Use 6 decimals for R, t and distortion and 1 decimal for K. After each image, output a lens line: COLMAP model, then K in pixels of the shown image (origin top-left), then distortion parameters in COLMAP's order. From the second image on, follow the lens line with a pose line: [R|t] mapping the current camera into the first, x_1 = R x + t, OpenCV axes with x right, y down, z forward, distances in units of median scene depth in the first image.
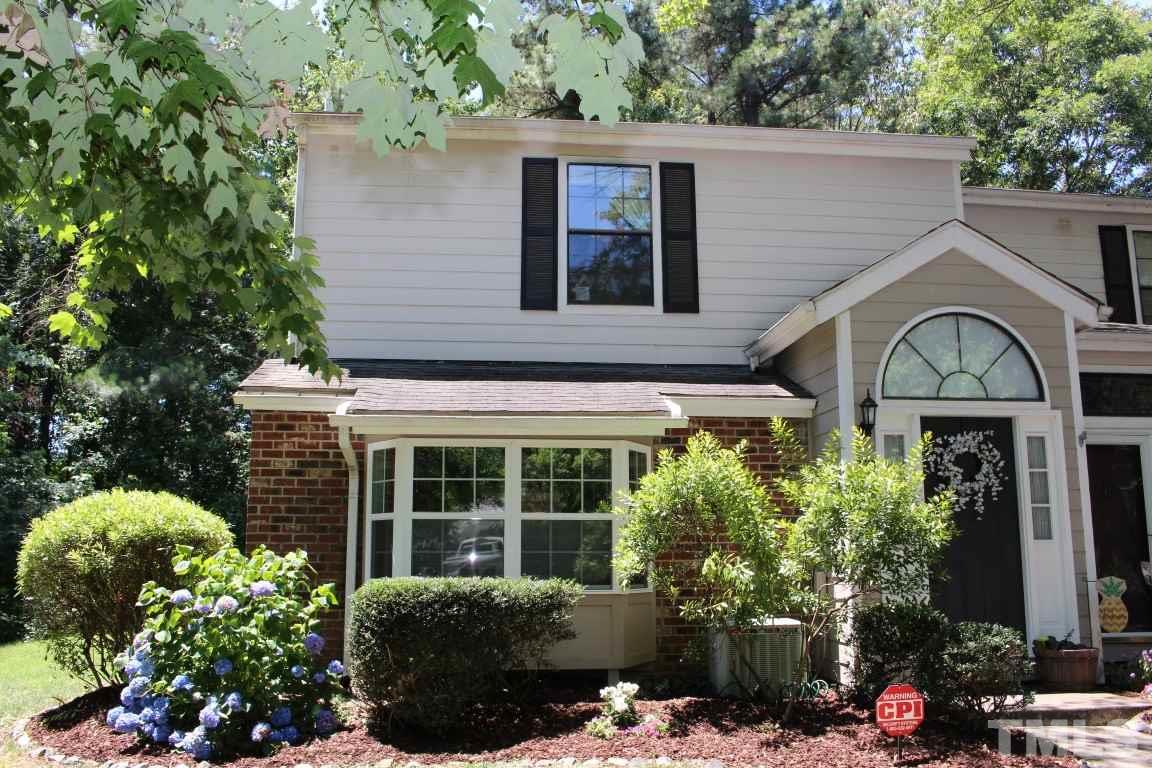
lens RADIAL K [[974.1, 0, 559.6], [0, 974.1, 383.6], [0, 0, 1]] dist [-0.149160, 0.141258]
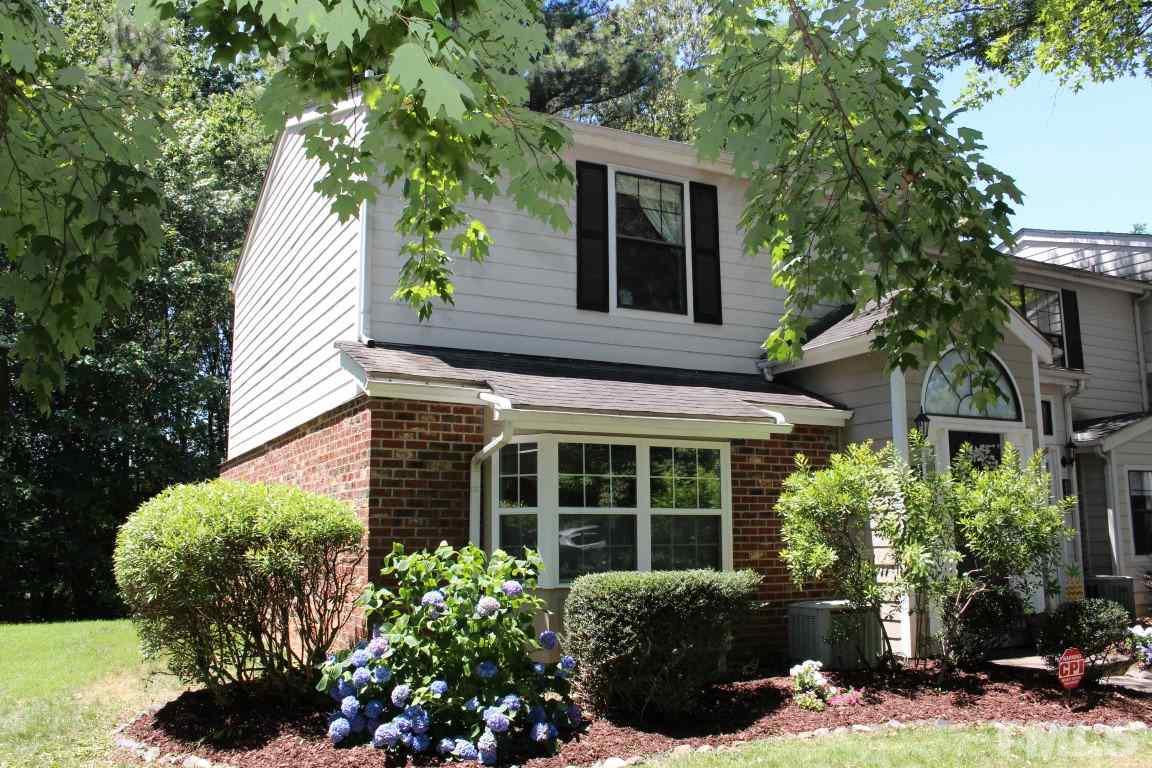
lens RADIAL K [[974.1, 0, 559.6], [0, 974.1, 383.6], [0, 0, 1]] dist [-0.149160, 0.141258]
pose [[0.933347, 0.055312, 0.354690, -0.487368], [-0.061161, 0.998114, 0.005291, -0.001531], [-0.353728, -0.026632, 0.934969, 0.048959]]
